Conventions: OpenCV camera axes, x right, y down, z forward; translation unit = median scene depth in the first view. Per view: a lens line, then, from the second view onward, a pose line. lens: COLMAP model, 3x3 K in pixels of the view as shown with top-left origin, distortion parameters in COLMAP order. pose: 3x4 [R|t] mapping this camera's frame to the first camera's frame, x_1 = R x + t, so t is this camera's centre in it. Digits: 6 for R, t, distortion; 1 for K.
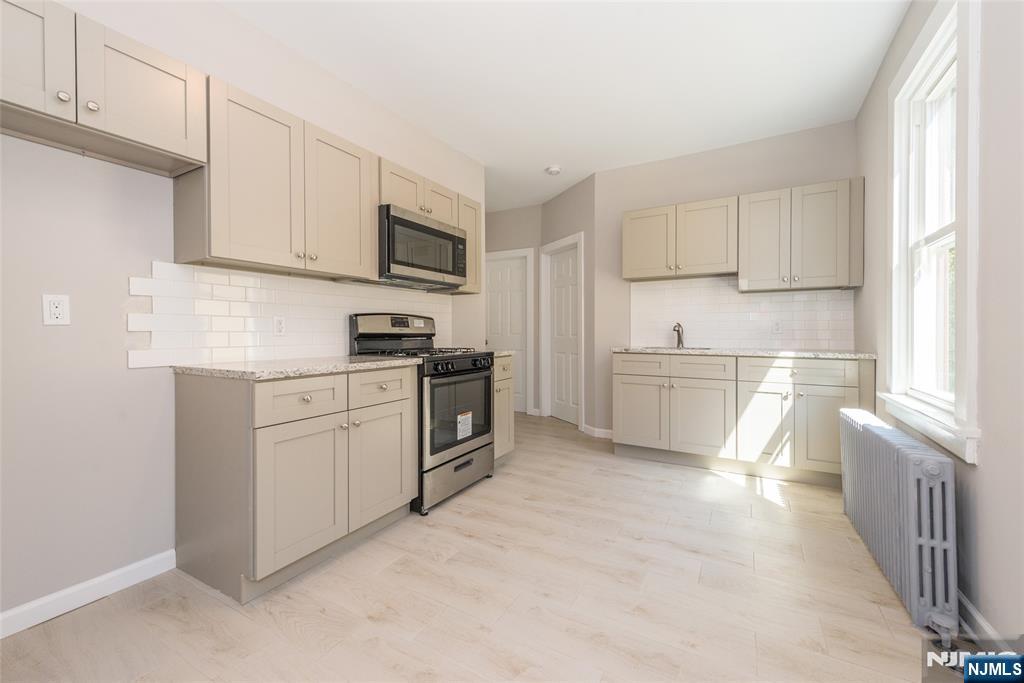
lens RADIAL K [[415.6, 0, 507.3], [0, 415.6, 337.3], [0, 0, 1]] dist [0.014842, -0.001874]
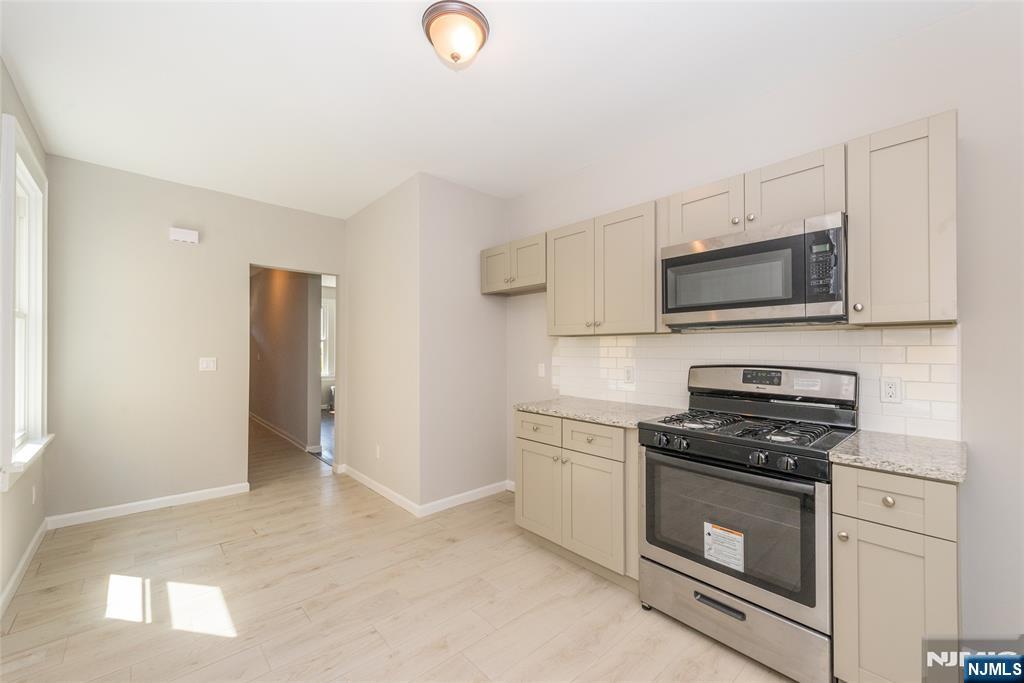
lens RADIAL K [[415.6, 0, 522.5], [0, 415.6, 346.6], [0, 0, 1]] dist [0.014842, -0.001874]
pose [[-0.300641, 0.001148, -0.953737, 0.583880], [-0.009119, 0.999950, 0.004078, -0.093331], [0.953694, 0.009923, -0.300615, 0.861508]]
